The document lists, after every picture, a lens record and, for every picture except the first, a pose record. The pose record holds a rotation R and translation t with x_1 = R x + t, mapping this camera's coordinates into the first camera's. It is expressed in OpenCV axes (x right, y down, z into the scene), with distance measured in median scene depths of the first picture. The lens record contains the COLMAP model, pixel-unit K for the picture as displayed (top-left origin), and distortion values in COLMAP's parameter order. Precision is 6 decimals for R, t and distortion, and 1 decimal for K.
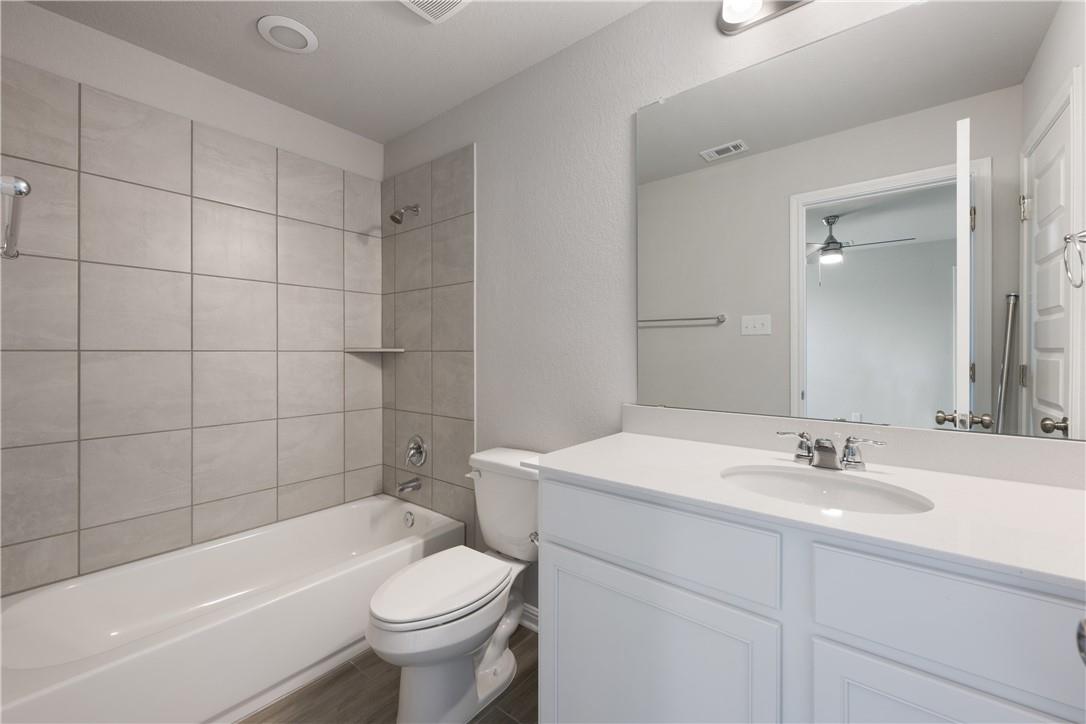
lens RADIAL K [[434.6, 0, 541.4], [0, 434.6, 355.0], [0, 0, 1]] dist [0.000933, -0.000035]
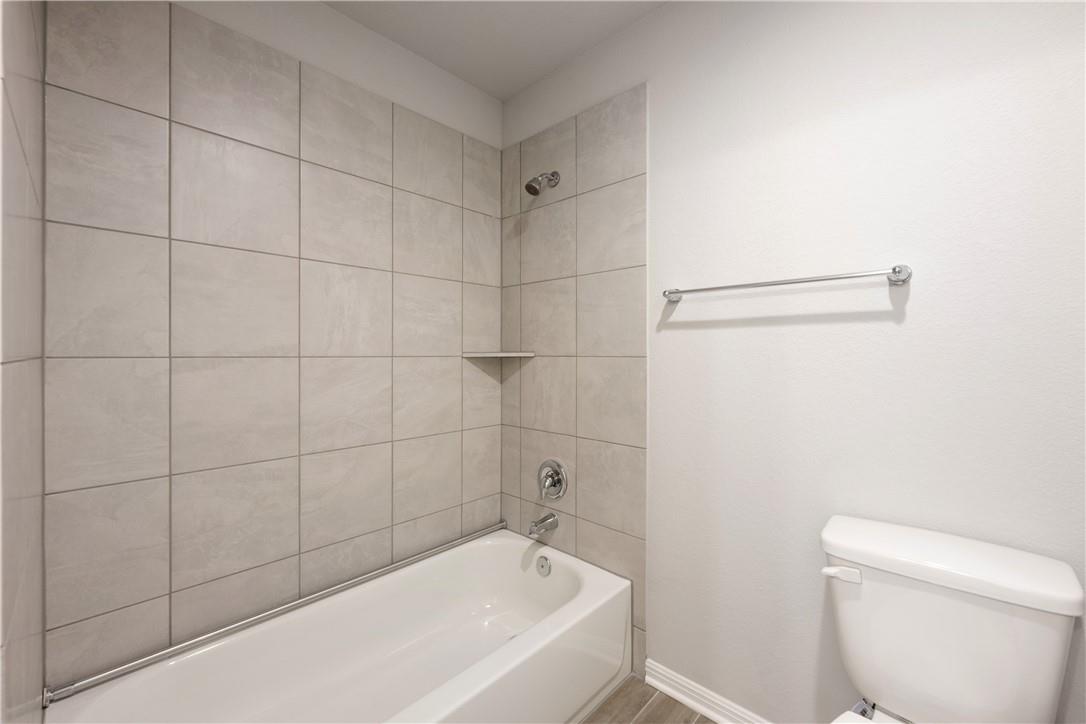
lens RADIAL K [[434.6, 0, 542.1], [0, 434.6, 357.6], [0, 0, 1]] dist [0.000933, -0.000035]
pose [[0.997627, -0.004732, -0.068686, -0.253836], [0.004461, 0.999982, -0.004095, -0.001911], [0.068704, 0.003779, 0.997630, 0.200973]]
